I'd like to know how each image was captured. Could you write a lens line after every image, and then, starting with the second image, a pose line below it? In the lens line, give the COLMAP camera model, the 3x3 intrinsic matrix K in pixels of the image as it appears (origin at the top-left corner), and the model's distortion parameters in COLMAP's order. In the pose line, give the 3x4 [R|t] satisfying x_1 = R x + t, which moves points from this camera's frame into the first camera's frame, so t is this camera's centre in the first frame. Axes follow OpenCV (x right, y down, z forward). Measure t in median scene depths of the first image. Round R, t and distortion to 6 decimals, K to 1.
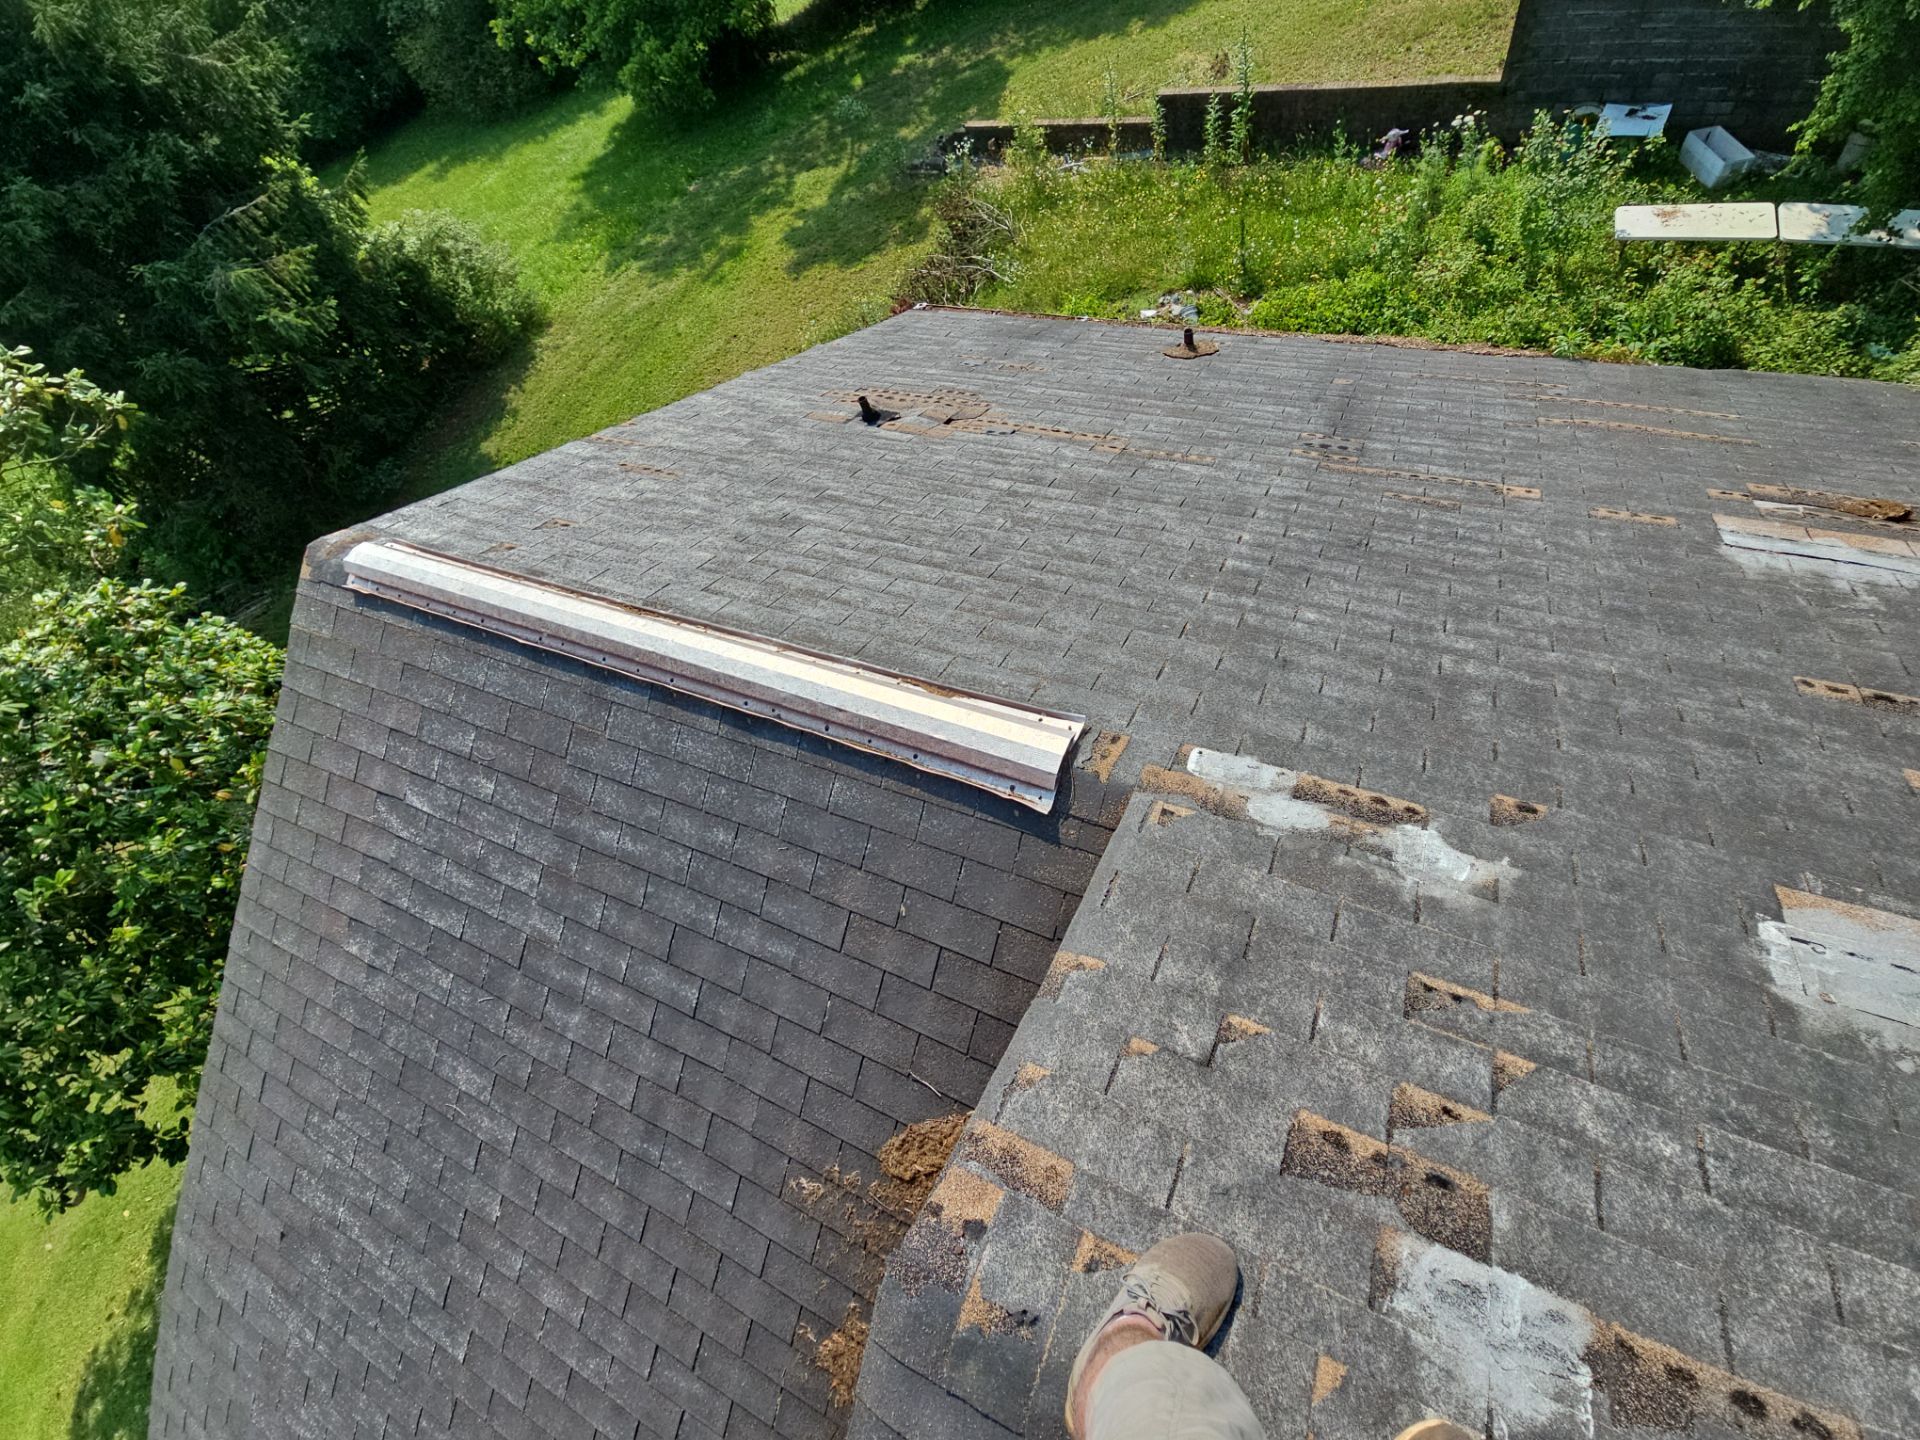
lens RADIAL K [[834.8, 0, 1005.8], [0, 834.8, 692.9], [0, 0, 1]] dist [0.008528, -0.000785]
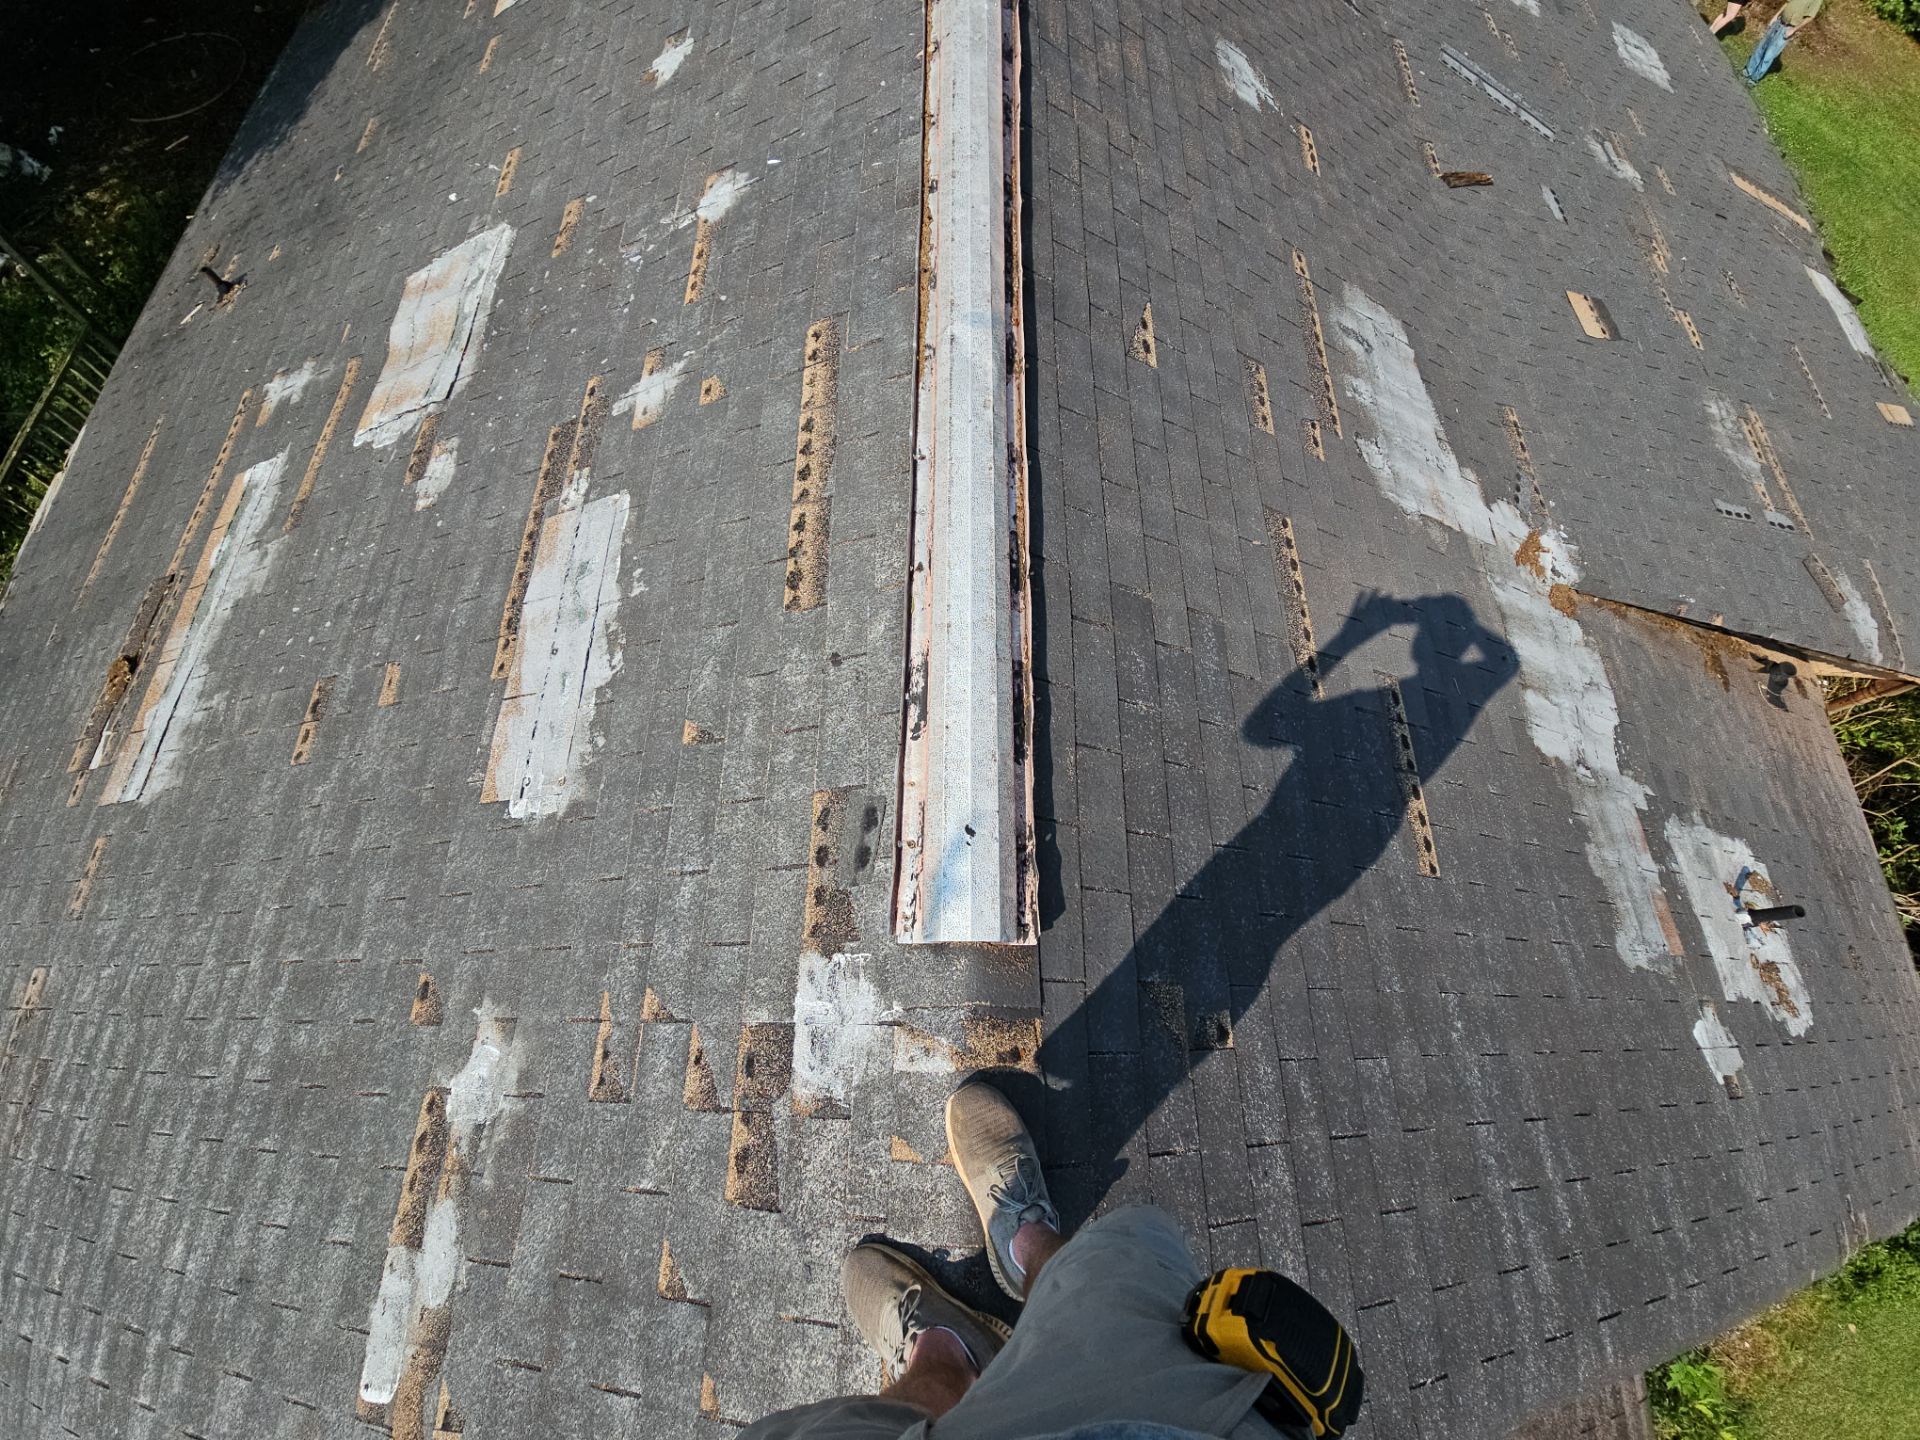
lens RADIAL K [[785.1, 0, 952.6], [0, 785.1, 717.0], [0, 0, 1]] dist [0.012583, -0.005563]
pose [[-0.383924, -0.767810, 0.512903, 0.090654], [0.819188, -0.026916, 0.572894, 0.081354], [-0.426068, 0.640111, 0.639315, -0.066782]]
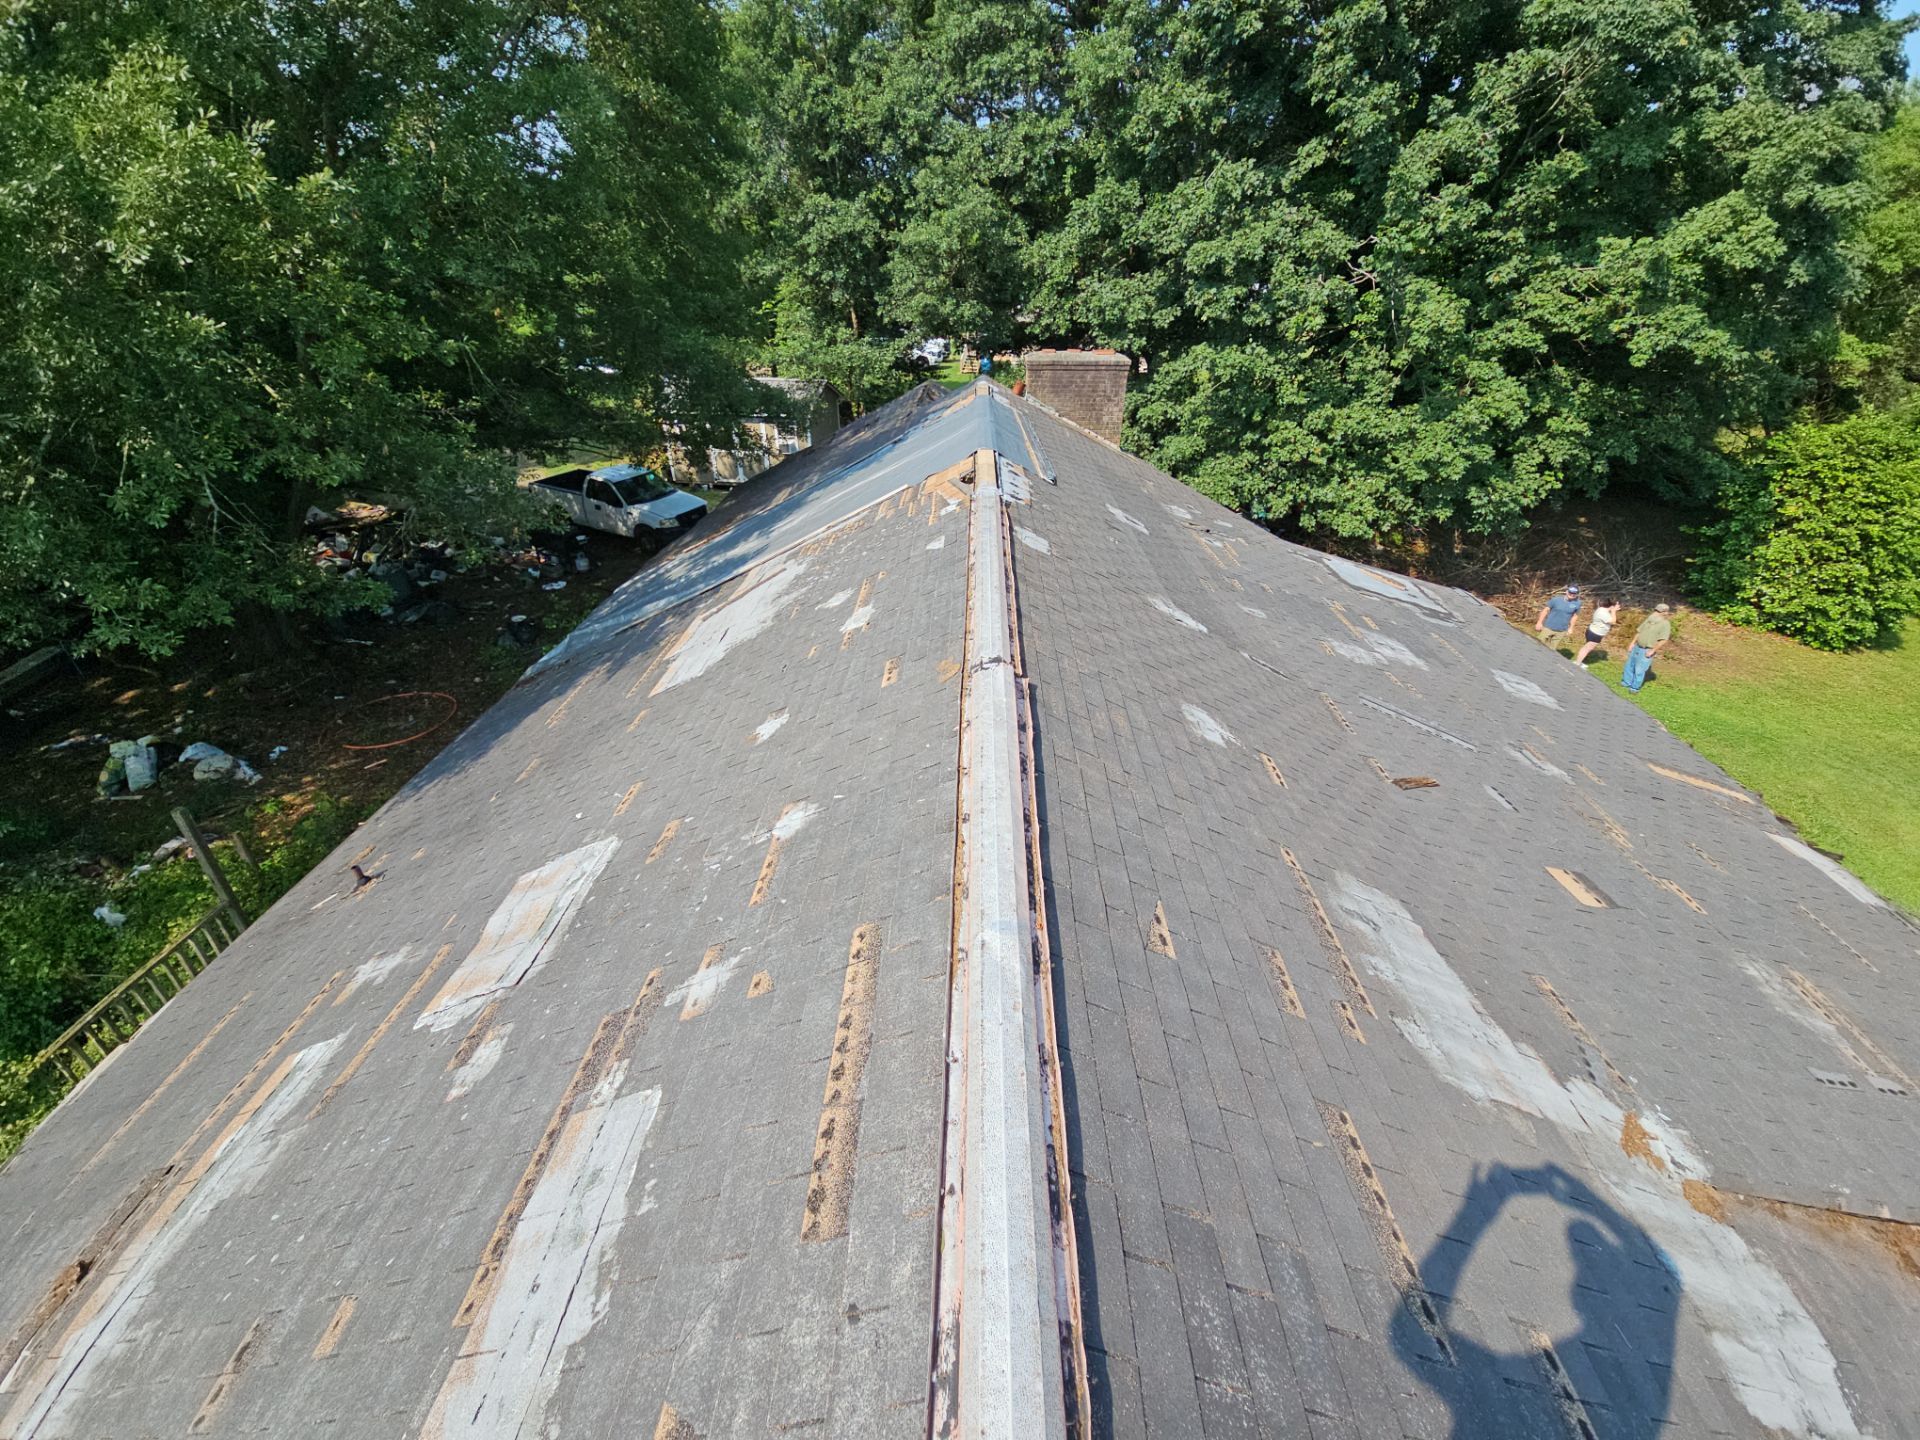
lens RADIAL K [[785.1, 0, 952.6], [0, 785.1, 717.0], [0, 0, 1]] dist [0.012583, -0.005563]
pose [[-0.354435, -0.278388, 0.892679, 0.090411], [0.845635, 0.312024, 0.433063, 0.063547], [-0.399097, 0.908373, 0.124822, -0.116128]]
